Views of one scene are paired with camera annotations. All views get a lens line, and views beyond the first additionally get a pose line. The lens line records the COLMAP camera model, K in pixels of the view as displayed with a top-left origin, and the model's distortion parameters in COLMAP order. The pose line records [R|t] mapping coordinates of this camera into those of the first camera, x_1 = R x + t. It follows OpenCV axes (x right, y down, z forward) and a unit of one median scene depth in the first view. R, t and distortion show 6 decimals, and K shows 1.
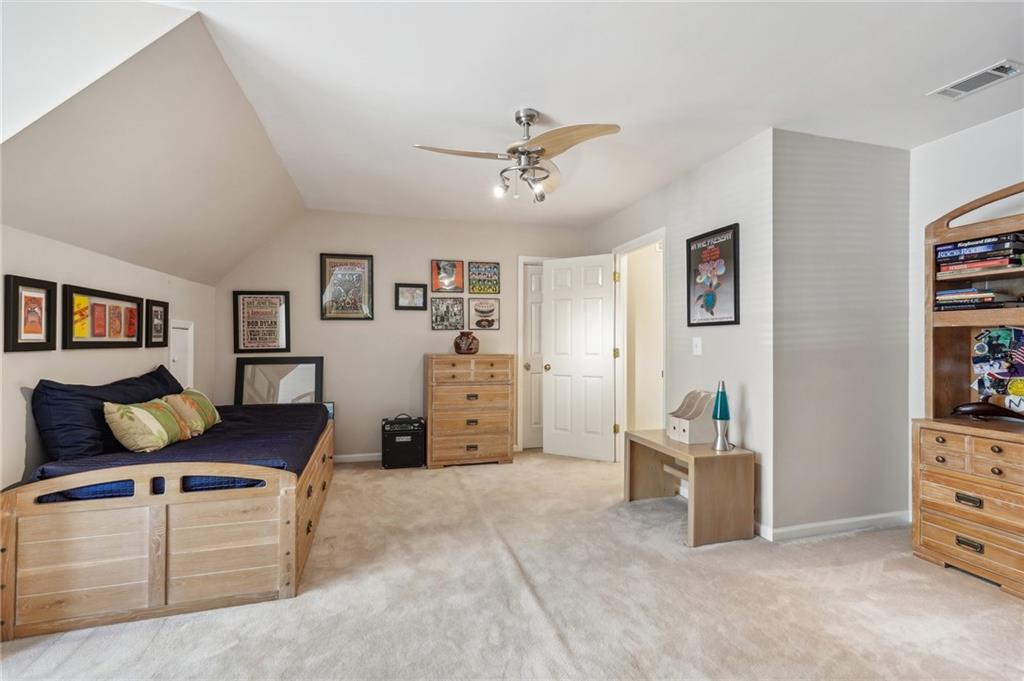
lens RADIAL K [[462.5, 0, 514.6], [0, 462.5, 337.9], [0, 0, 1]] dist [-0.011404, 0.006346]
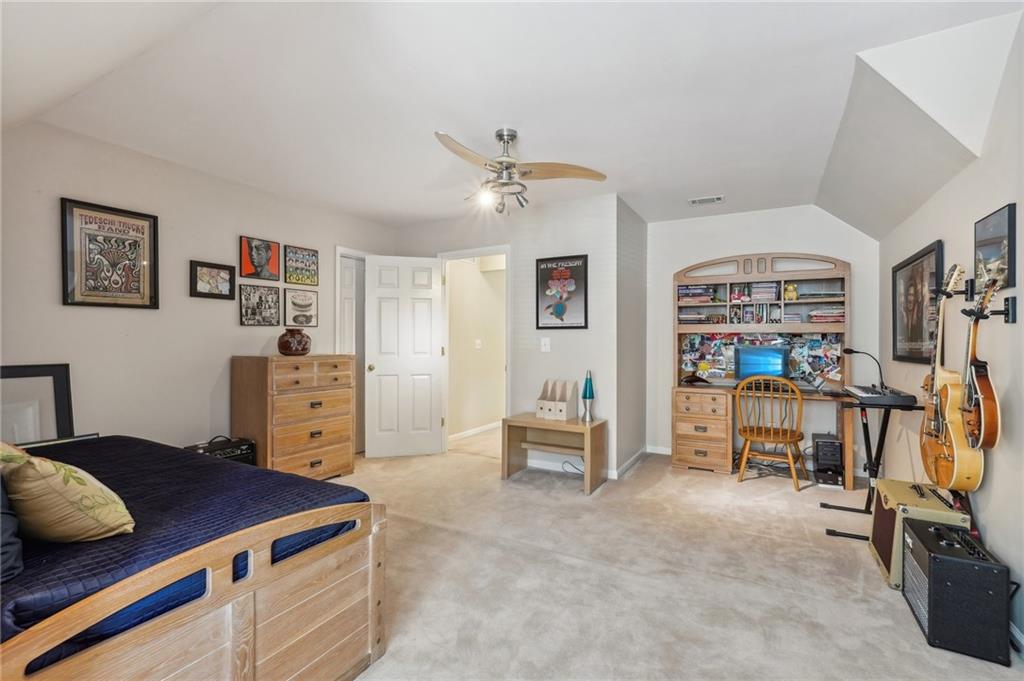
lens RADIAL K [[462.5, 0, 519.0], [0, 462.5, 335.8], [0, 0, 1]] dist [-0.011404, 0.006346]
pose [[0.701030, 0.009431, 0.713069, -0.561690], [-0.008451, 0.999952, -0.004917, 0.000365], [-0.713082, -0.002579, 0.701076, 0.161192]]
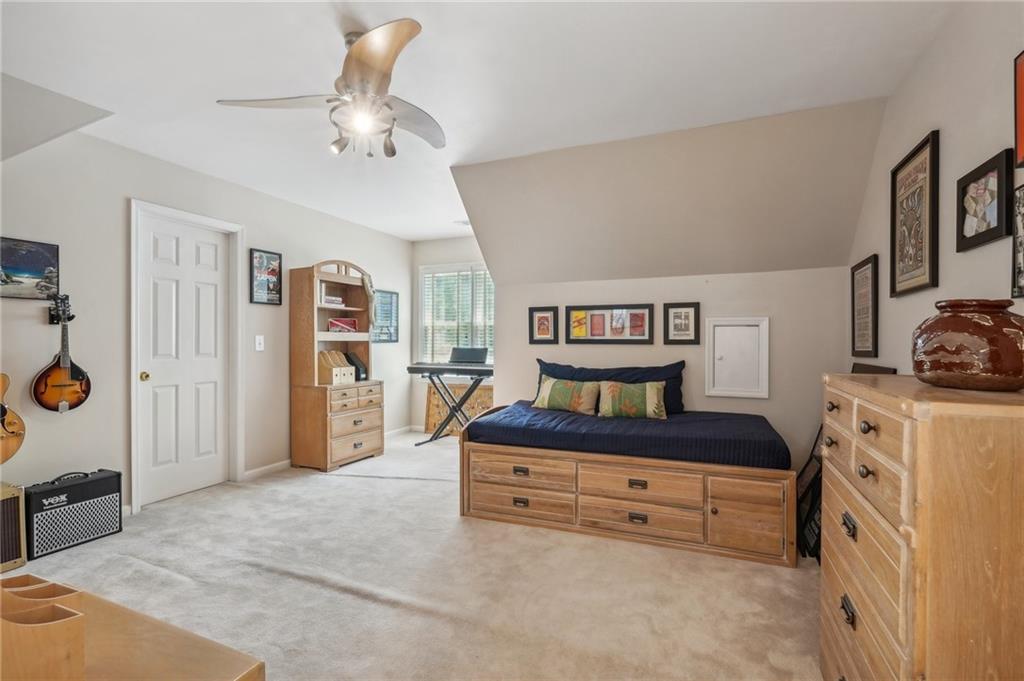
lens RADIAL K [[462.5, 0, 504.1], [0, 462.5, 338.6], [0, 0, 1]] dist [-0.011404, 0.006346]
pose [[-0.643146, -0.003852, -0.765734, 0.344826], [0.002957, 0.999967, -0.007515, 0.012560], [0.765738, -0.007098, -0.643114, 1.302343]]
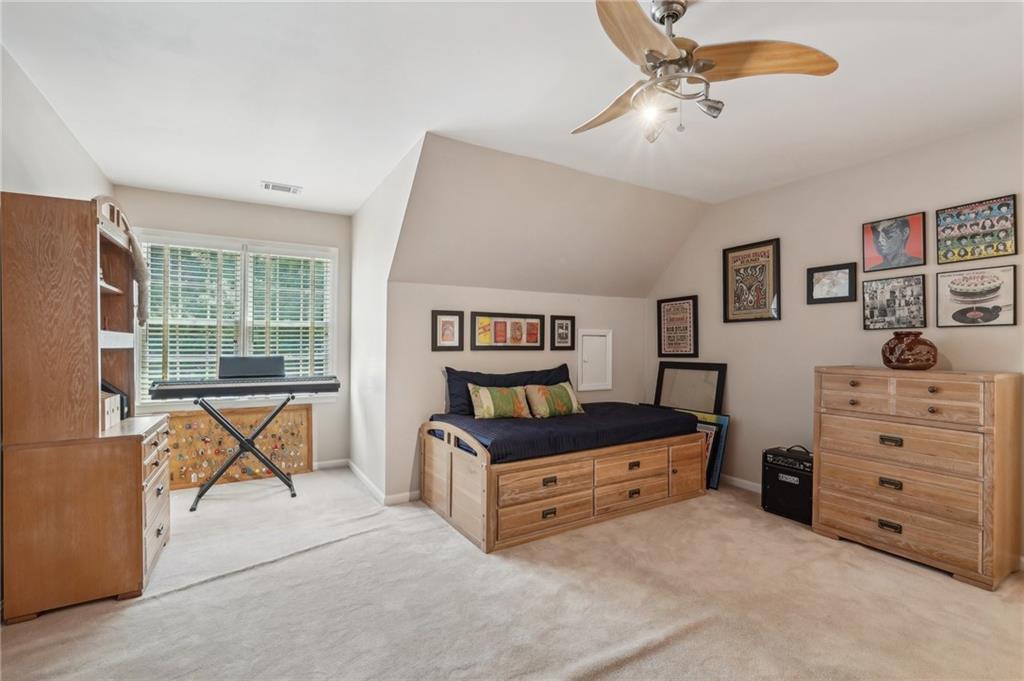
lens RADIAL K [[462.5, 0, 508.1], [0, 462.5, 342.5], [0, 0, 1]] dist [-0.011404, 0.006346]
pose [[0.238904, -0.005605, -0.971027, 0.466839], [0.002103, 0.999984, -0.005255, 0.004093], [0.971041, -0.000786, 0.238912, 0.485856]]
